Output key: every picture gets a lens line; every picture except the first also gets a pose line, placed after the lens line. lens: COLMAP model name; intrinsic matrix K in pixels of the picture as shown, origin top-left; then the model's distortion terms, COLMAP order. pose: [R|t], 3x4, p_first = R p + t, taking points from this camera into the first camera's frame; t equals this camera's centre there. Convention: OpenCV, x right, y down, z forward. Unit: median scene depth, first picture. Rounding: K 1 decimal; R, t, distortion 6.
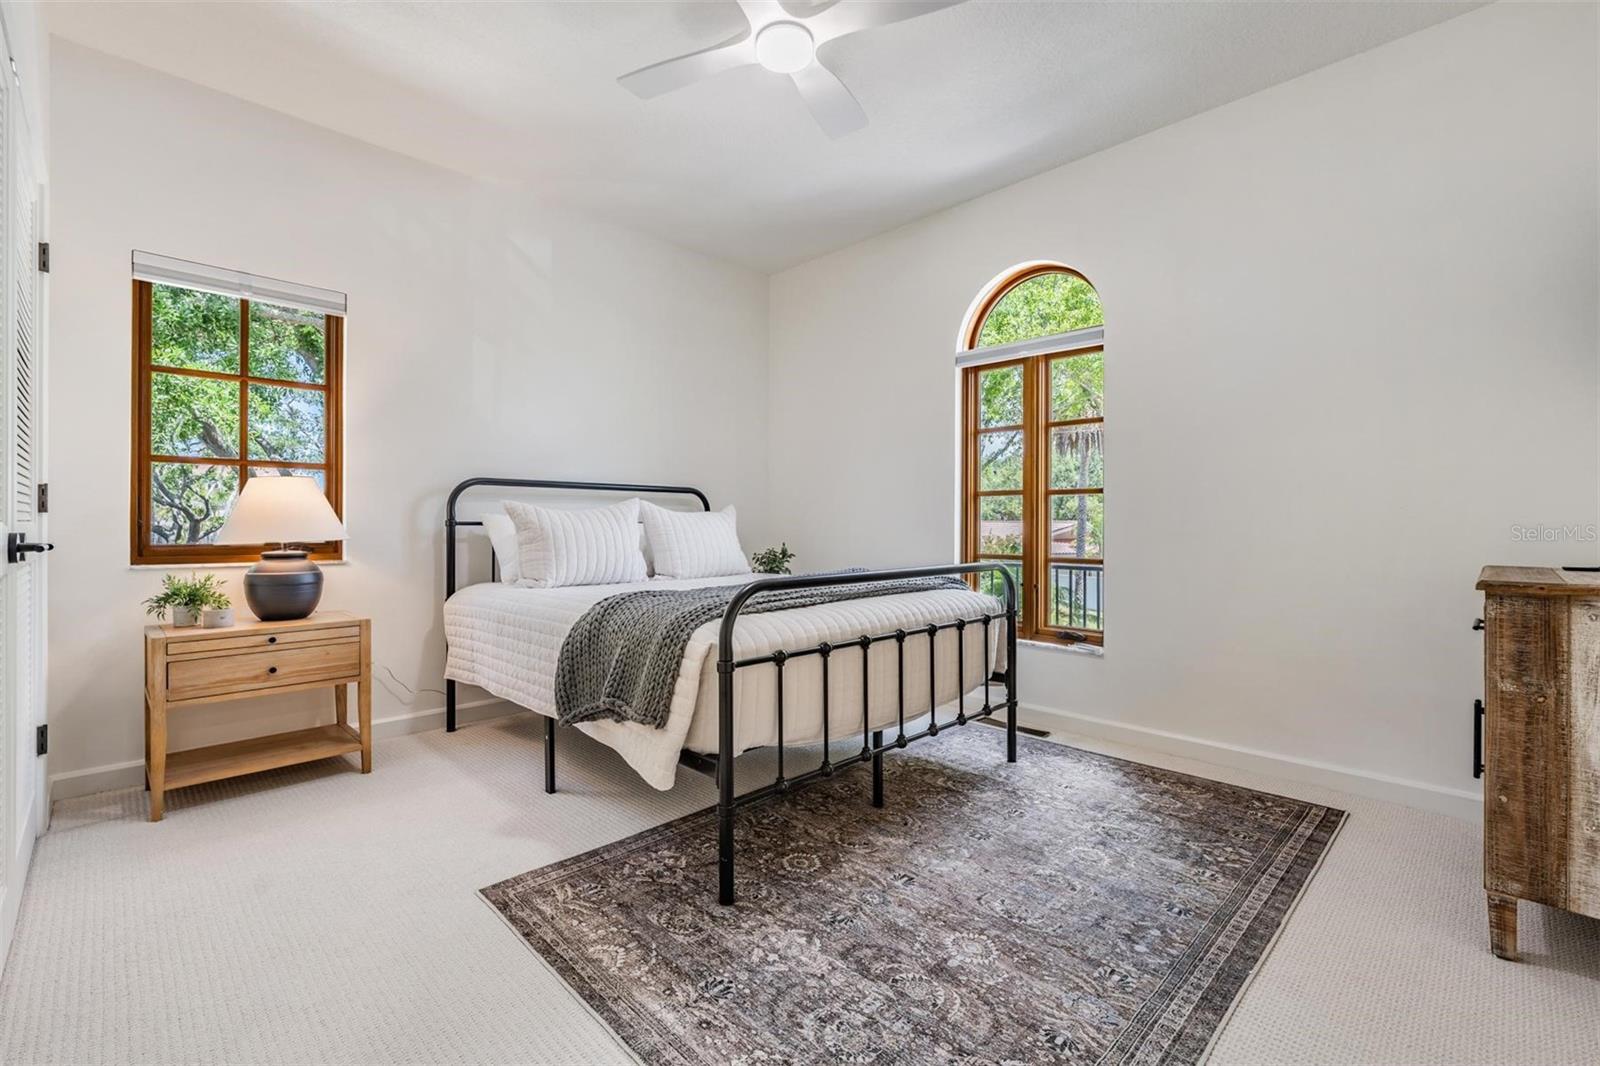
lens RADIAL K [[690.8, 0, 794.7], [0, 690.8, 523.9], [0, 0, 1]] dist [0.001294, -0.000524]
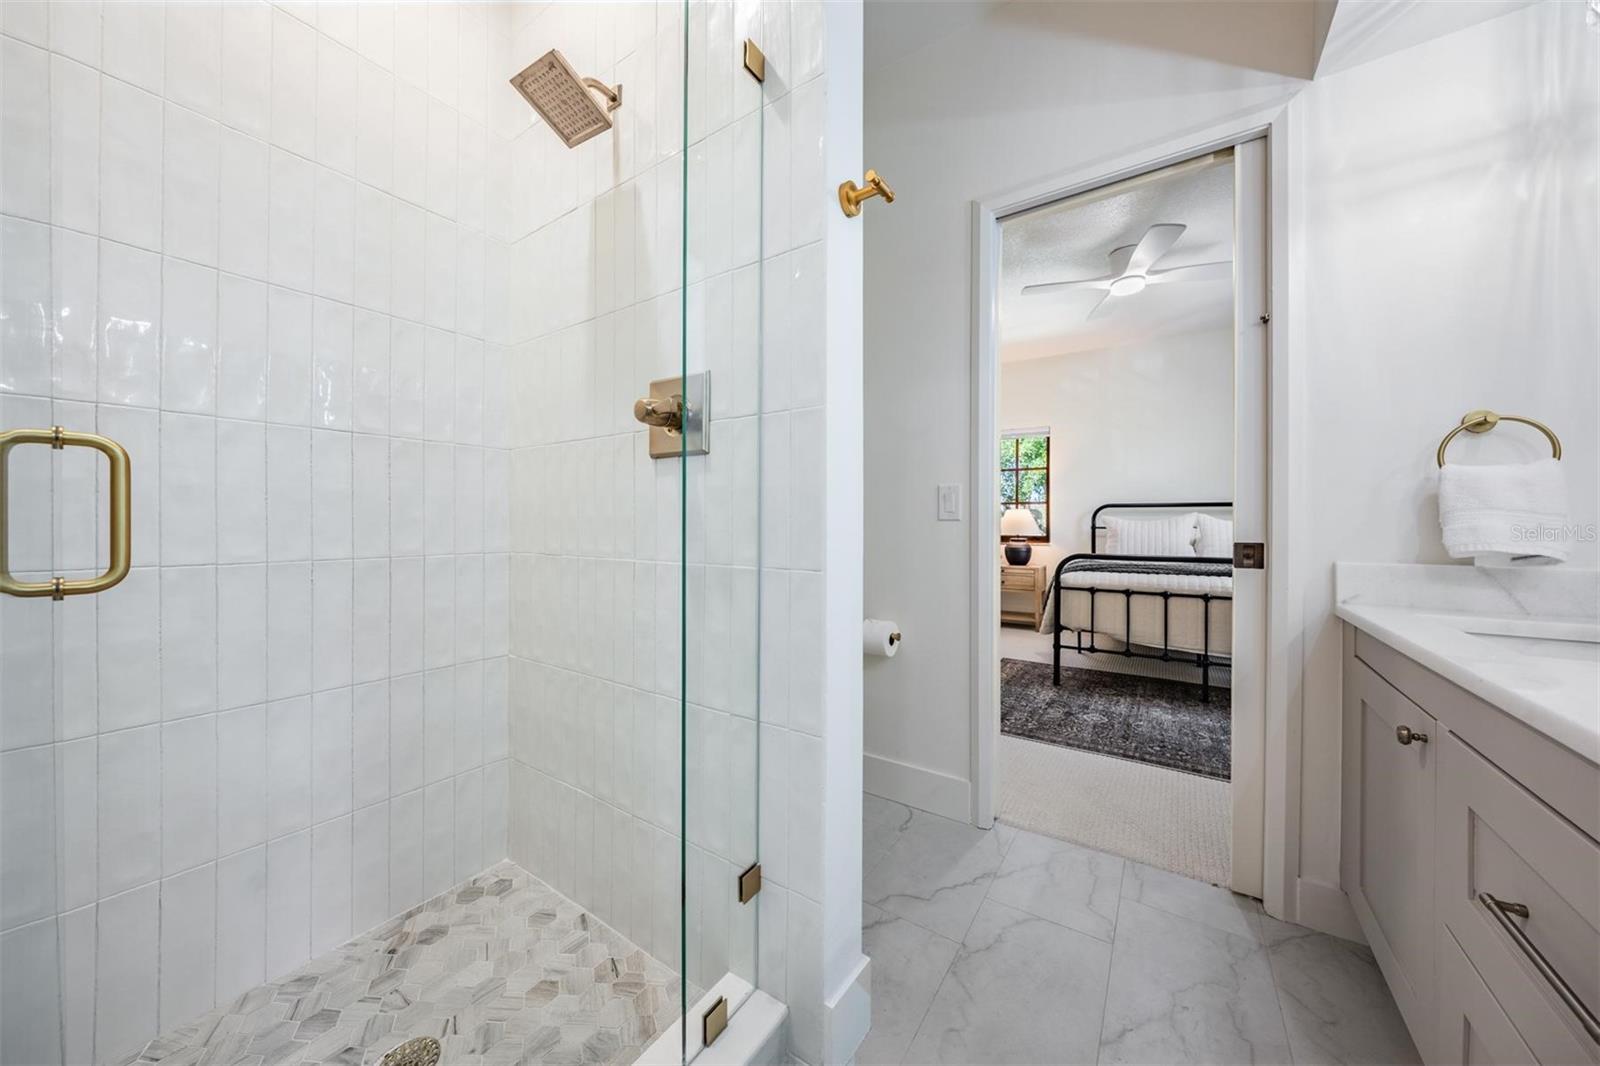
lens RADIAL K [[540.7, 0, 801.0], [0, 540.7, 526.1], [0, 0, 1]] dist [0.000068, 0.000002]
pose [[0.188047, 0.001108, -0.982159, 1.764788], [-0.001595, 0.999998, 0.000823, -0.010541], [0.982159, 0.001411, 0.188049, -0.263952]]
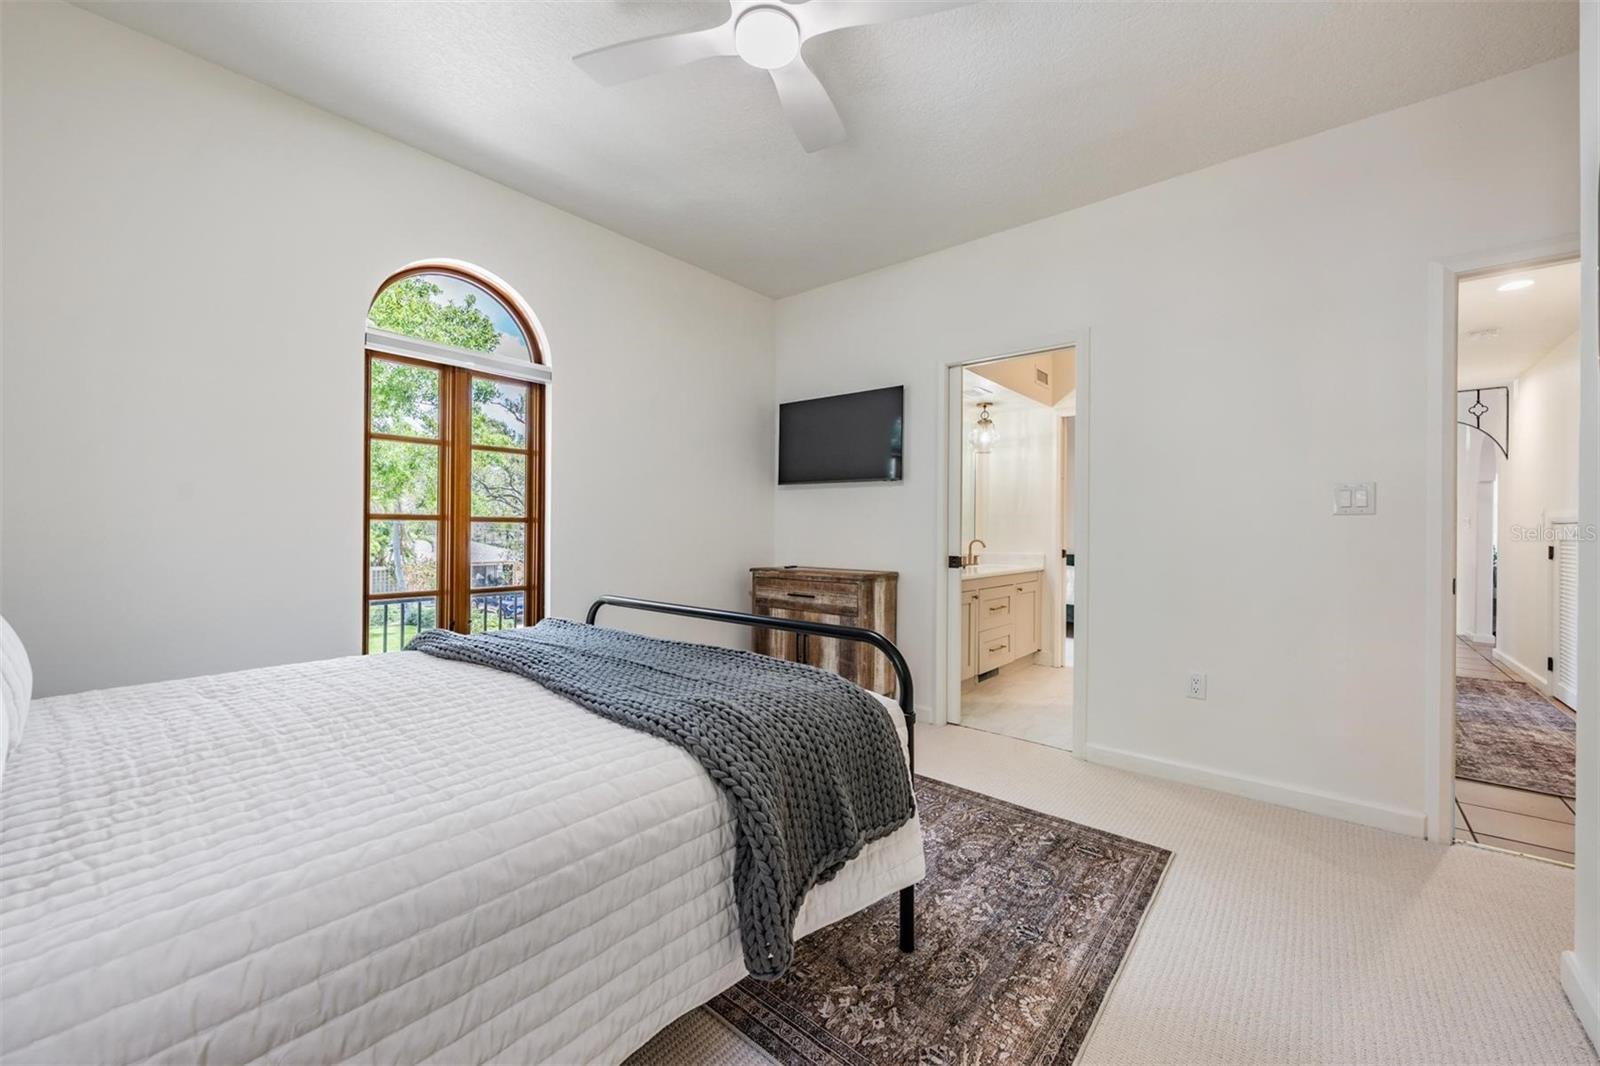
lens RADIAL K [[619.8, 0, 805.5], [0, 619.8, 530.9], [0, 0, 1]] dist [-0.001213, -0.000150]
pose [[-0.098249, -0.003609, 0.995155, -1.092151], [-0.003606, 0.999988, 0.003270, -0.074586], [-0.995155, -0.003267, -0.098261, 1.372142]]
